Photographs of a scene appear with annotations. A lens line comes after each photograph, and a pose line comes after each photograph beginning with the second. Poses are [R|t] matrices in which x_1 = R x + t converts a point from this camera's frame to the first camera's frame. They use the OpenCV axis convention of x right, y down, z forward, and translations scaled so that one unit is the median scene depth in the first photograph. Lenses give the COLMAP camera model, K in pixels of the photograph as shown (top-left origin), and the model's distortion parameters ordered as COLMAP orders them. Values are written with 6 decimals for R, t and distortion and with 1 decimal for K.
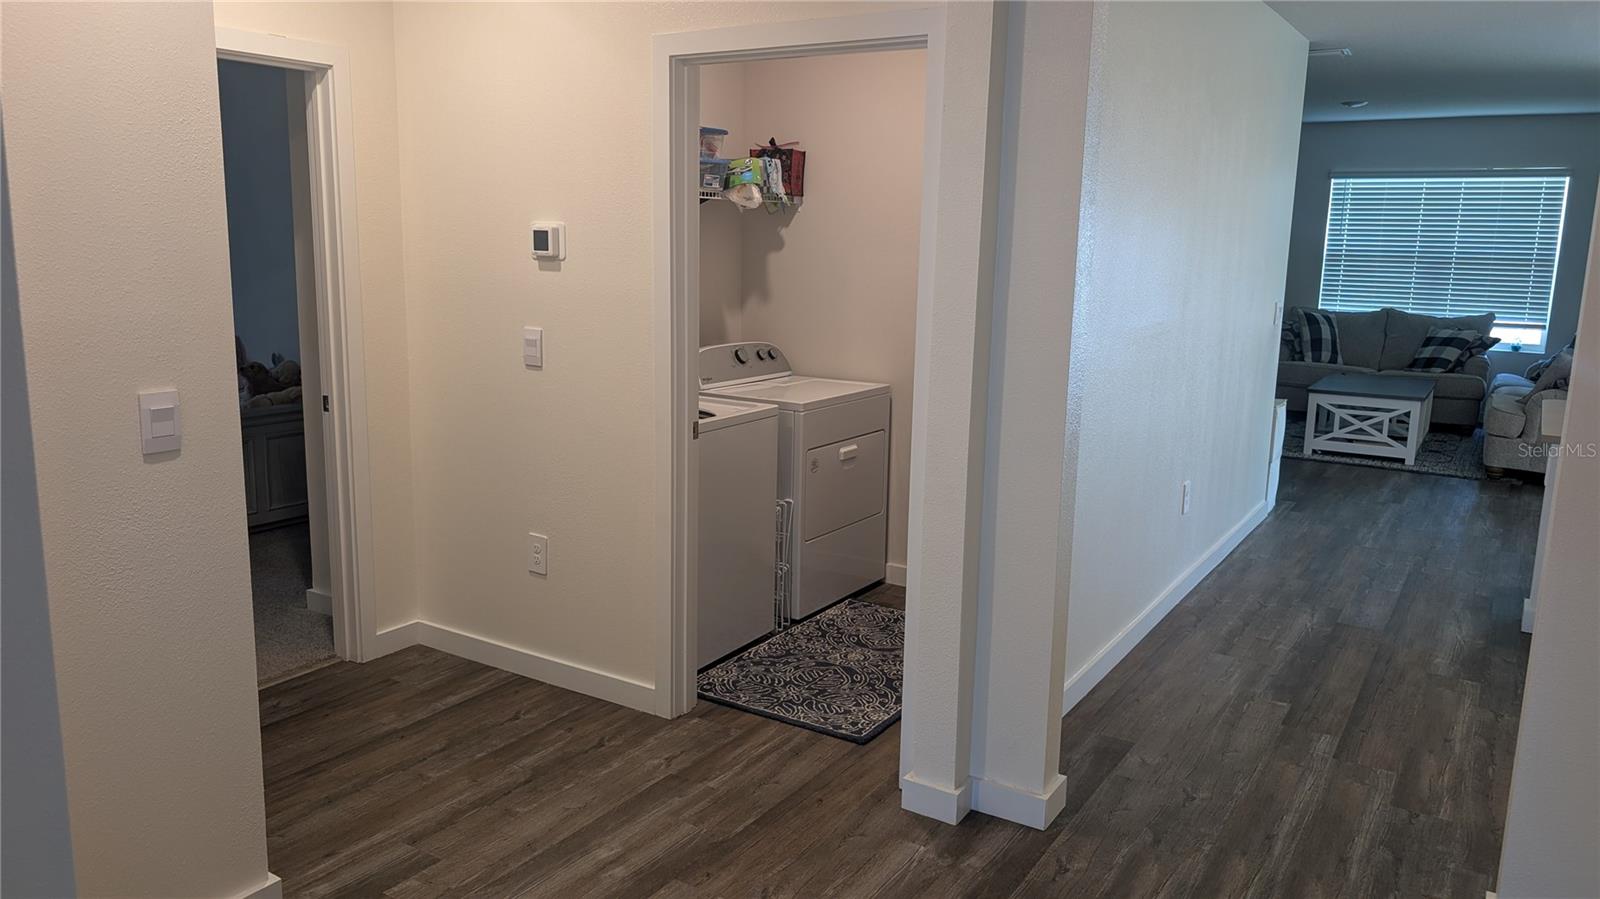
lens RADIAL K [[1174.7, 0, 790.9], [0, 1174.7, 443.4], [0, 0, 1]] dist [0.022567, -0.008493]
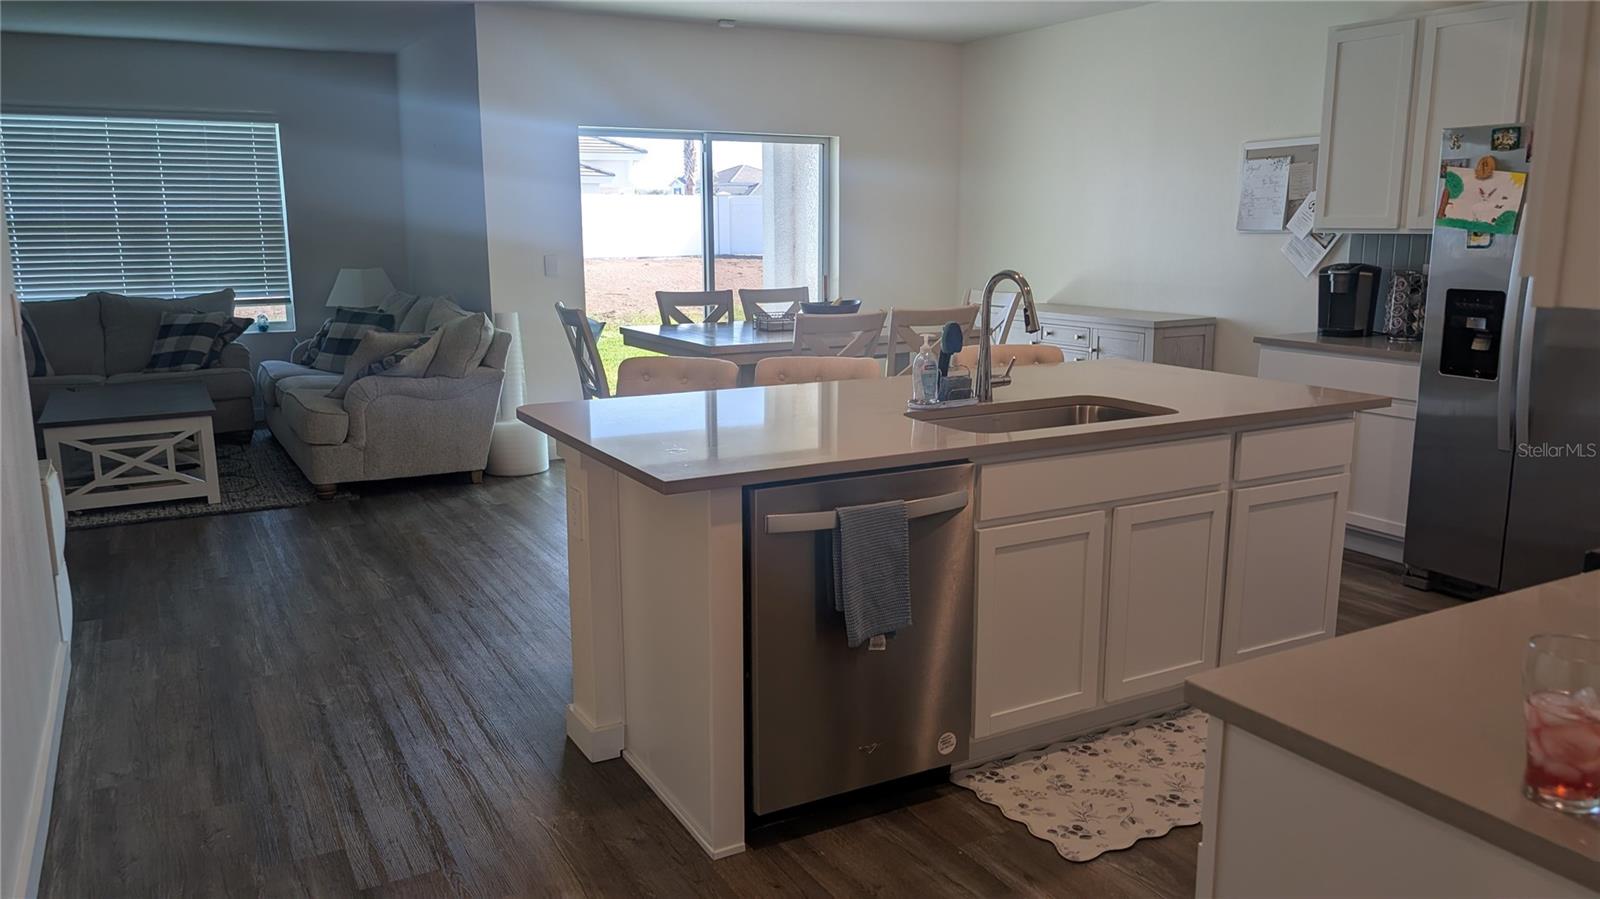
lens RADIAL K [[1174.7, 0, 781.4], [0, 1174.7, 432.7], [0, 0, 1]] dist [0.022567, -0.008493]
pose [[0.493207, -0.180054, 0.851074, 0.072577], [0.172818, 0.979125, 0.106995, -0.035224], [-0.852573, 0.094310, 0.514028, 0.275350]]
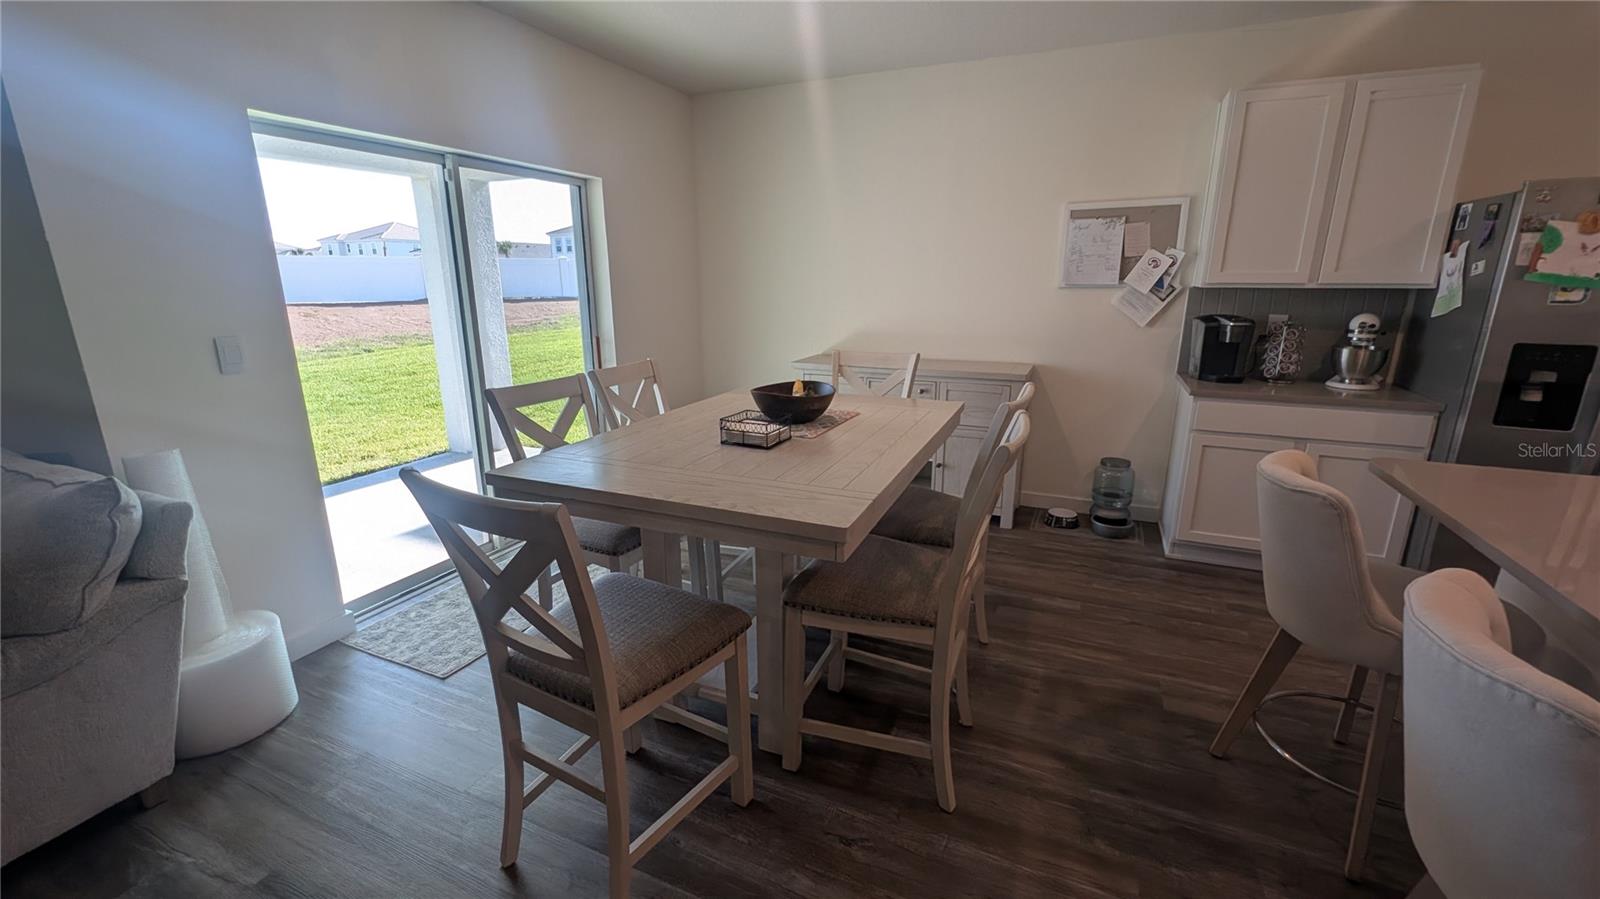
lens RADIAL K [[655.2, 0, 793.2], [0, 655.2, 446.2], [0, 0, 1]] dist [0.000371, -0.000573]
pose [[-0.141154, -0.272792, 0.951662, 0.371593], [0.178860, 0.938440, 0.295531, -0.083942], [-0.973696, 0.211929, -0.083674, 0.582457]]
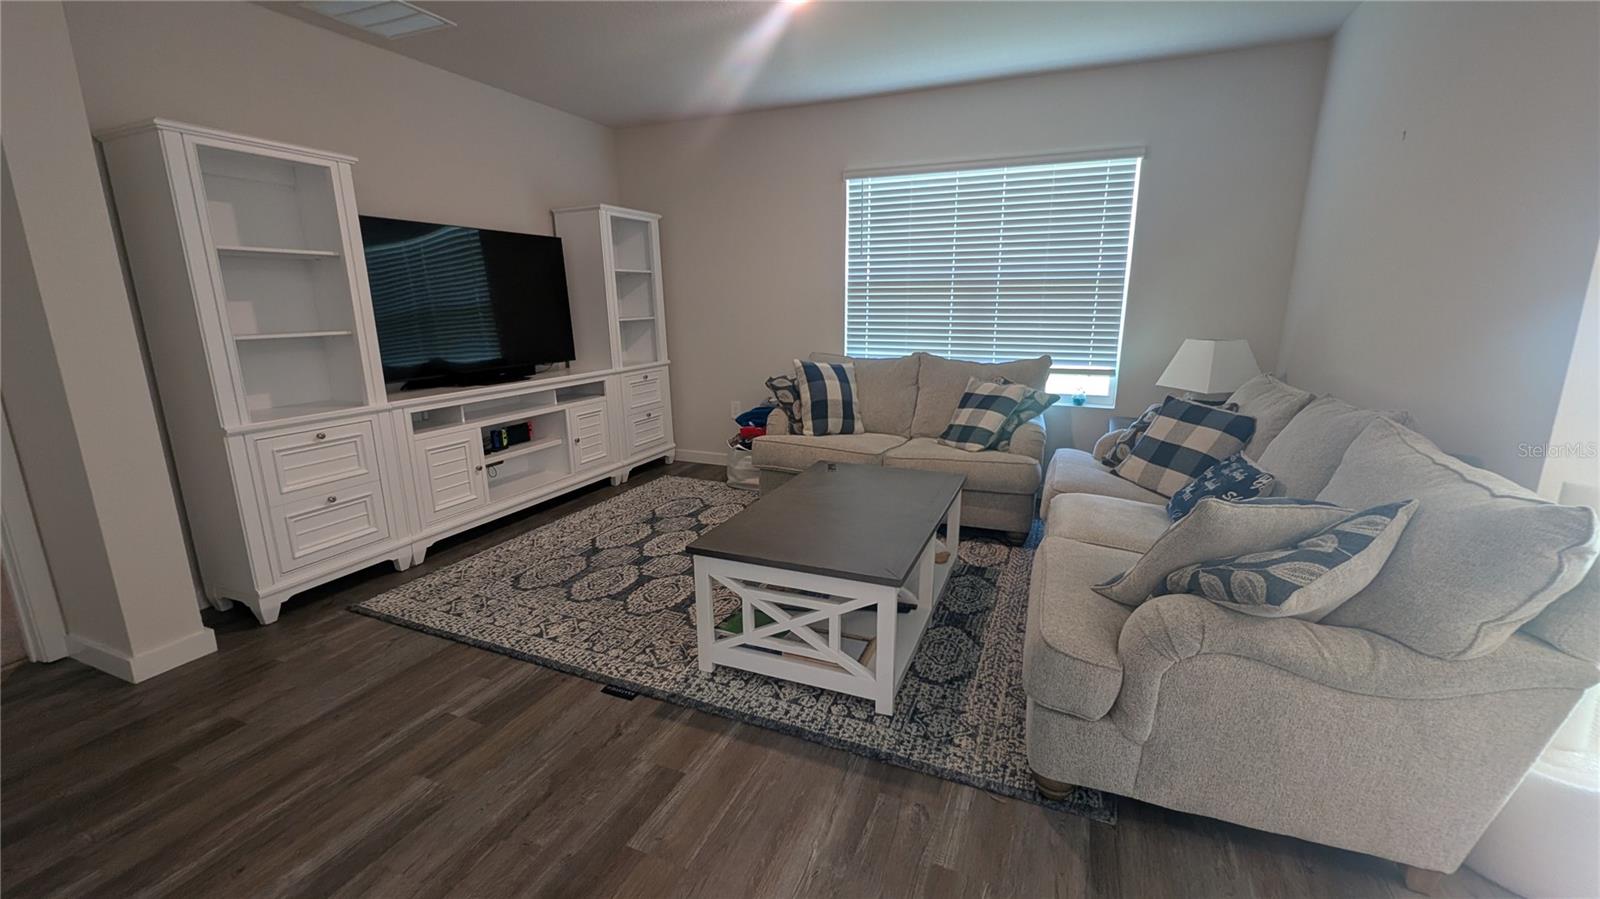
lens RADIAL K [[655.2, 0, 801.8], [0, 655.2, 451.1], [0, 0, 1]] dist [0.000371, -0.000573]
pose [[0.985859, -0.061636, 0.155829, 0.387717], [0.053875, 0.997111, 0.053548, -0.083600], [-0.158679, -0.044395, 0.986332, 0.641117]]
